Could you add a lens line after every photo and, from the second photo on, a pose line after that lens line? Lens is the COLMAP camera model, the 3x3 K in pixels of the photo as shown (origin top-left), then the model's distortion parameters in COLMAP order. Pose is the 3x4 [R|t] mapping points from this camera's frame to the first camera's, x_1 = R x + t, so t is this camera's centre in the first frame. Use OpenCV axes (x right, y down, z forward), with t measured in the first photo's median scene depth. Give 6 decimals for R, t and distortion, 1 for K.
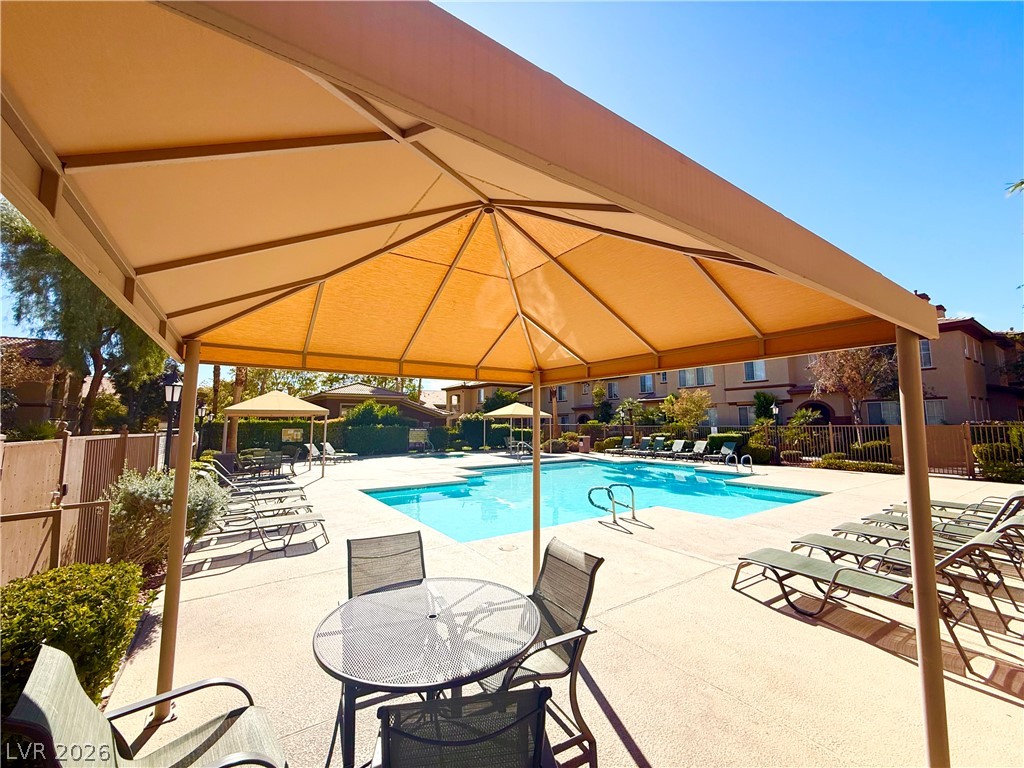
lens RADIAL K [[408.4, 0, 511.6], [0, 408.4, 381.7], [0, 0, 1]] dist [0.000052, 0.000190]
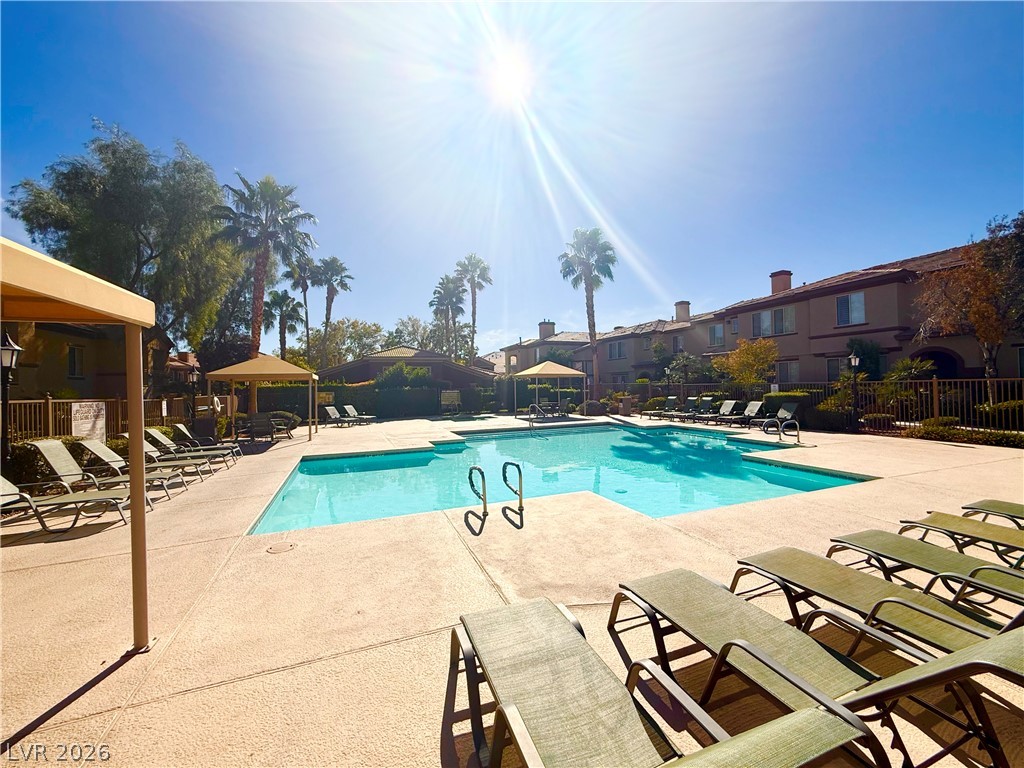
lens RADIAL K [[408.4, 0, 514.1], [0, 408.4, 385.7], [0, 0, 1]] dist [0.000052, 0.000190]
pose [[0.977200, -0.014127, -0.211849, 0.165350], [0.036417, 0.994150, 0.101686, 0.013233], [0.209173, -0.107082, 0.971998, 0.110625]]
